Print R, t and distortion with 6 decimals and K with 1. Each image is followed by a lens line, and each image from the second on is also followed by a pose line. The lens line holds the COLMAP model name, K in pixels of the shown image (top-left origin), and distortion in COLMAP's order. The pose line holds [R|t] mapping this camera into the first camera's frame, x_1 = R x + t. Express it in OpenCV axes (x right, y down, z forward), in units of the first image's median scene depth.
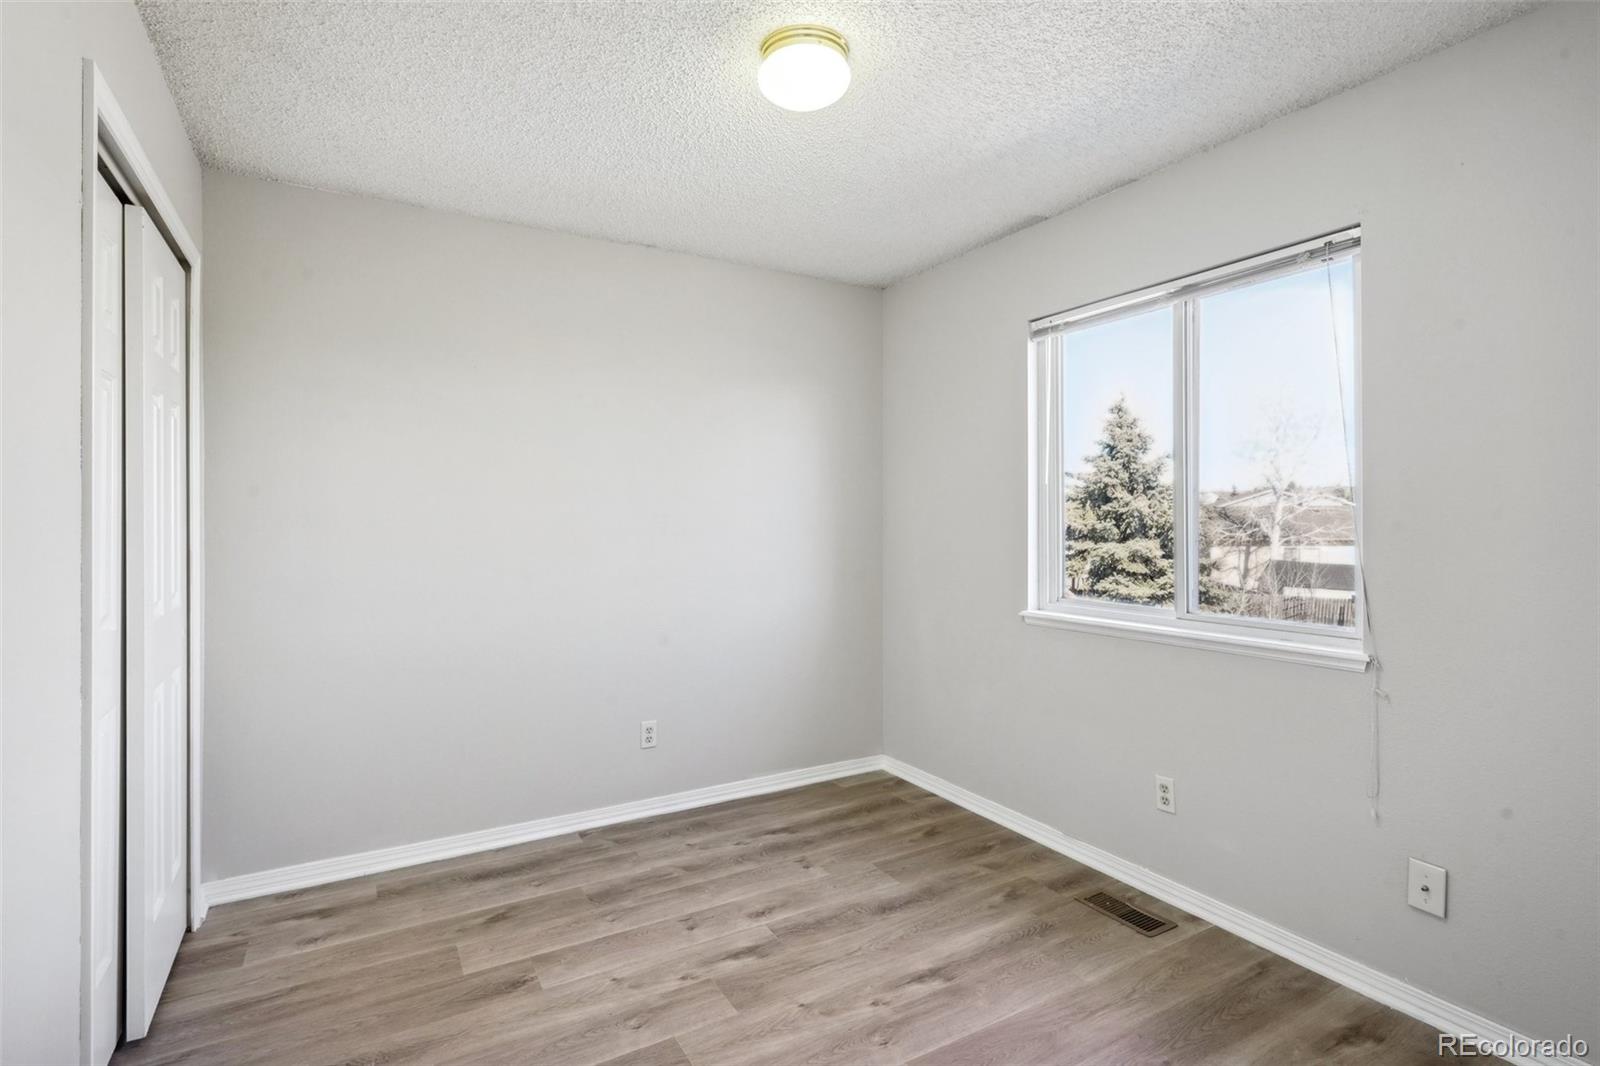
lens RADIAL K [[789.5, 0, 804.6], [0, 789.5, 527.9], [0, 0, 1]] dist [-0.000068, 0.001599]
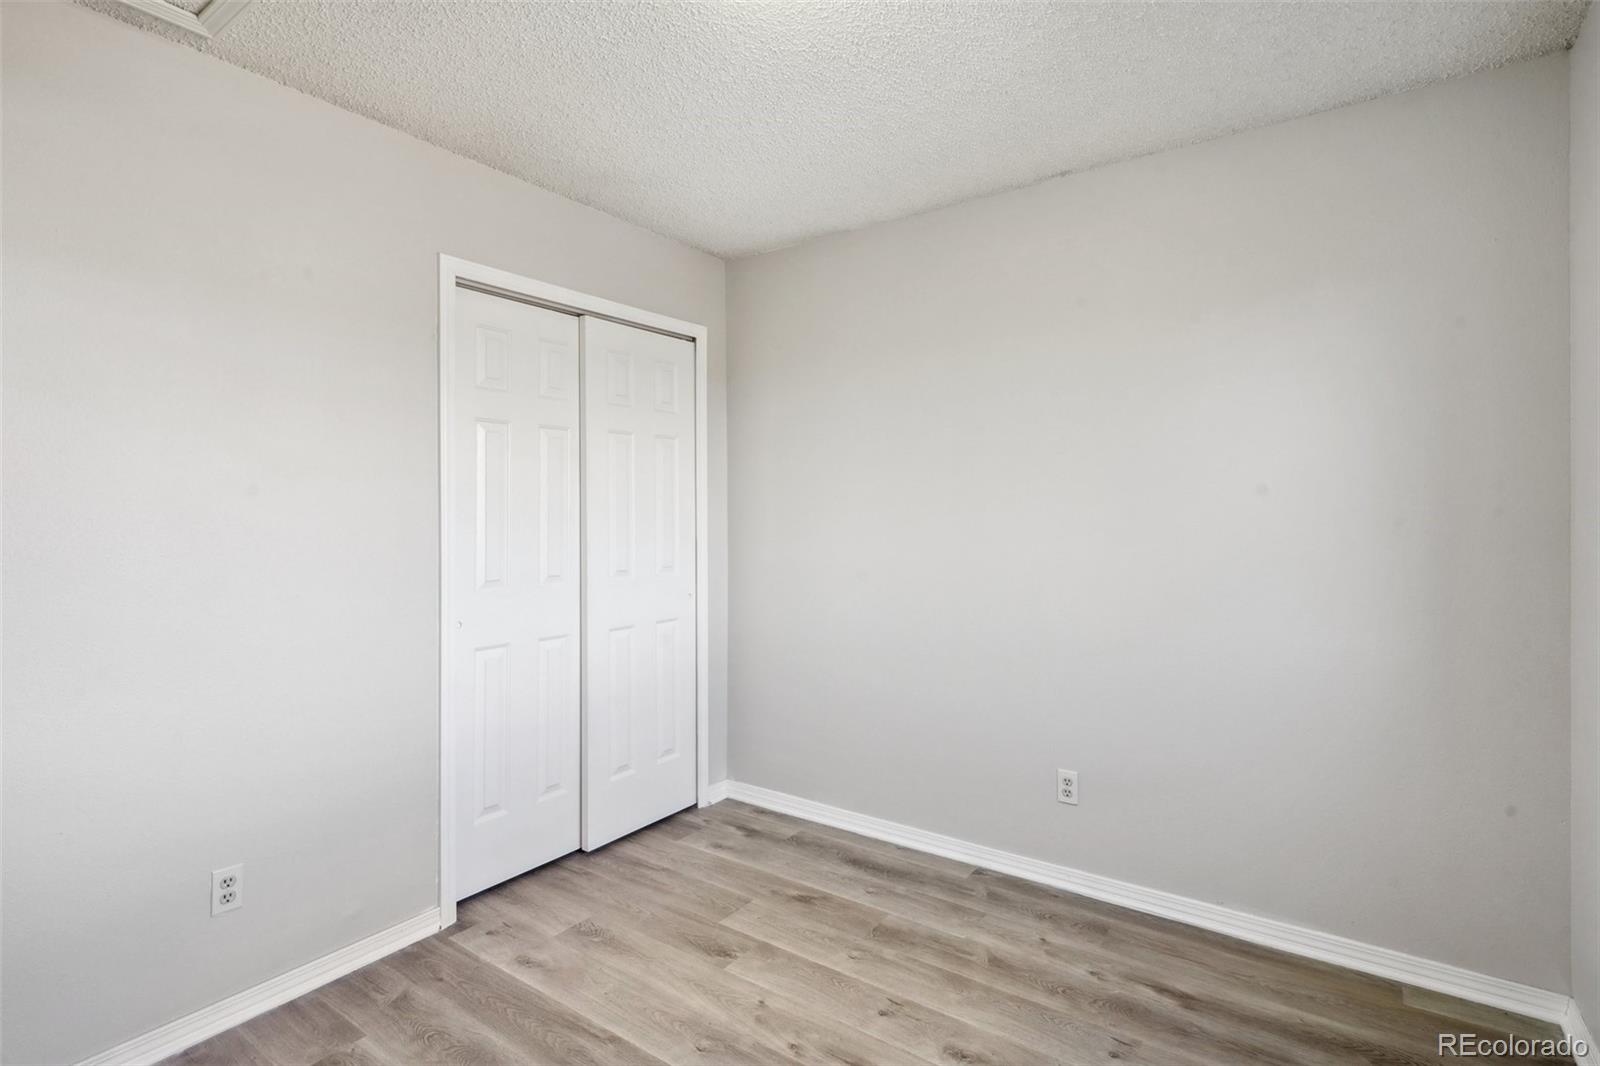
lens RADIAL K [[789.5, 0, 786.4], [0, 789.5, 524.0], [0, 0, 1]] dist [-0.000068, 0.001599]
pose [[0.401458, 0.015835, -0.915741, 0.519673], [-0.010951, 0.999862, 0.012489, -0.012131], [0.915812, 0.005014, 0.401576, 0.530053]]
